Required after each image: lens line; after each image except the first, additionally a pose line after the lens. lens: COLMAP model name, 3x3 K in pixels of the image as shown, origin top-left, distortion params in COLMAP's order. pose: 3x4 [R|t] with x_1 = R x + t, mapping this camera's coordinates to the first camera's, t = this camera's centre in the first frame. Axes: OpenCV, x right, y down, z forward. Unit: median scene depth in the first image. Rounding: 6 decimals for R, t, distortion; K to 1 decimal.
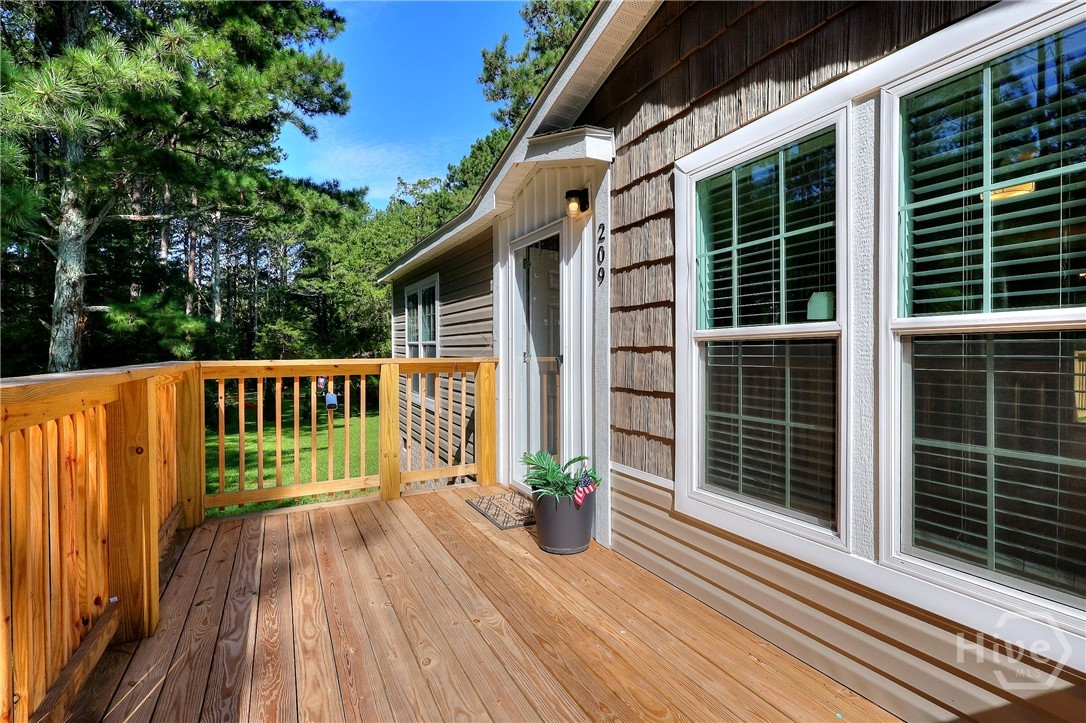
lens RADIAL K [[498.0, 0, 542.7], [0, 498.0, 356.9], [0, 0, 1]] dist [-0.008544, 0.001443]
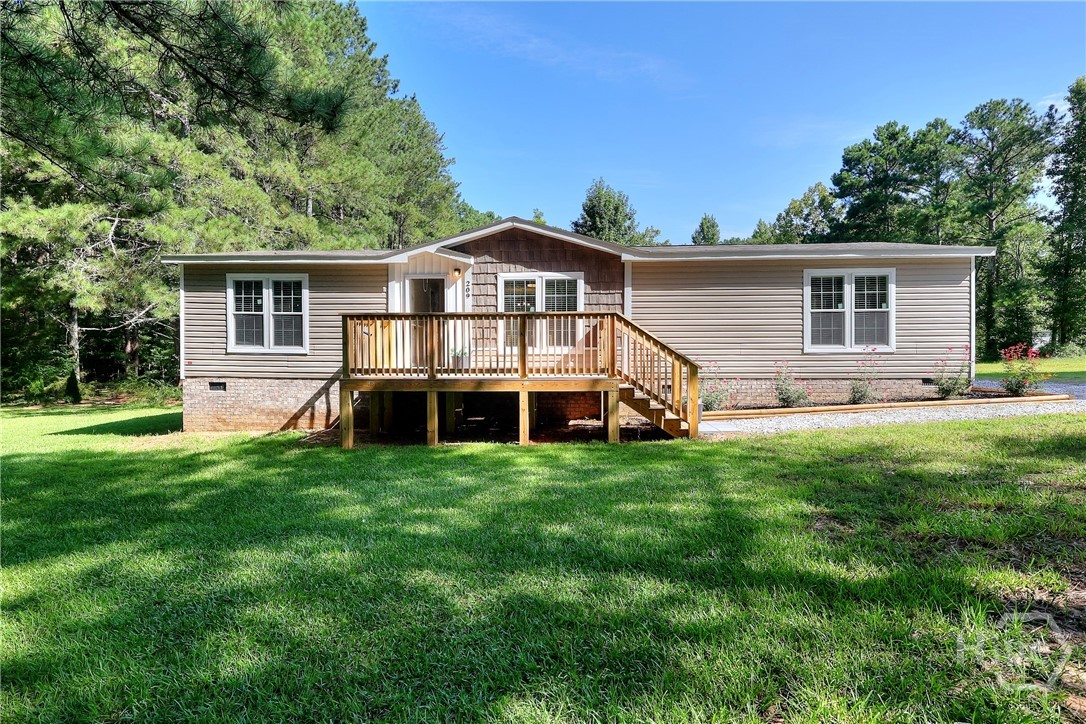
lens RADIAL K [[528.7, 0, 543.0], [0, 528.7, 362.0], [0, 0, 1]] dist [0.014004, -0.000067]
pose [[0.511422, -0.019016, 0.859119, -2.482522], [0.014417, 0.999804, 0.013548, 0.229892], [-0.859209, 0.005457, 0.511596, -1.200230]]
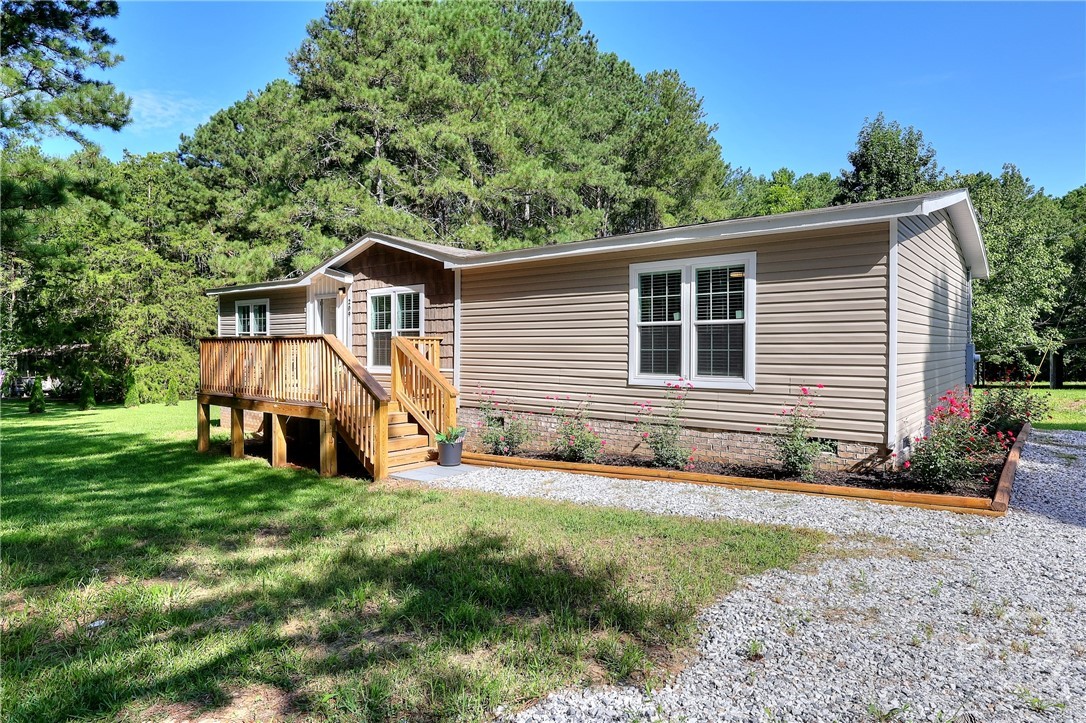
lens RADIAL K [[616.2, 0, 543.0], [0, 616.2, 361.5], [0, 0, 1]] dist [0.002130, 0.000695]
pose [[0.921169, -0.002212, 0.389156, -0.280574], [-0.000664, 0.999973, 0.007254, 0.125702], [-0.389162, -0.006940, 0.921143, -3.138465]]
